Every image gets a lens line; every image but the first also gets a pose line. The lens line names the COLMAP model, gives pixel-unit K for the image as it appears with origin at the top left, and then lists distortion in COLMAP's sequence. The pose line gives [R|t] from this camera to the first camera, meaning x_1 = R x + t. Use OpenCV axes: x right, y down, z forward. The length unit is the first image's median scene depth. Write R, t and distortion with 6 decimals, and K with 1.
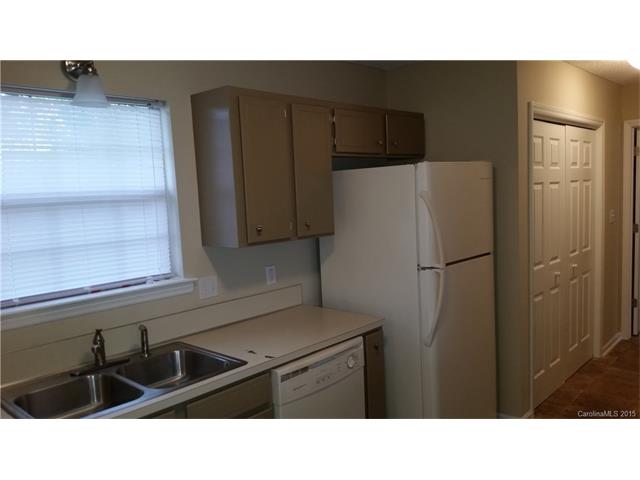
lens RADIAL K [[515.7, 0, 310.9], [0, 515.7, 240.9], [0, 0, 1]] dist [0.133803, -0.289204]
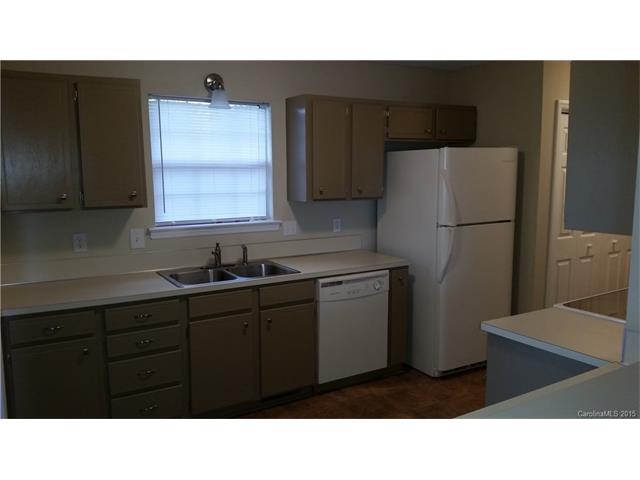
lens RADIAL K [[515.7, 0, 310.9], [0, 515.7, 240.9], [0, 0, 1]] dist [0.133803, -0.289204]
pose [[0.957953, 0.078080, -0.276098, 0.283019], [-0.065448, 0.996356, 0.054687, 0.041557], [0.279362, -0.034317, 0.959573, -0.426161]]
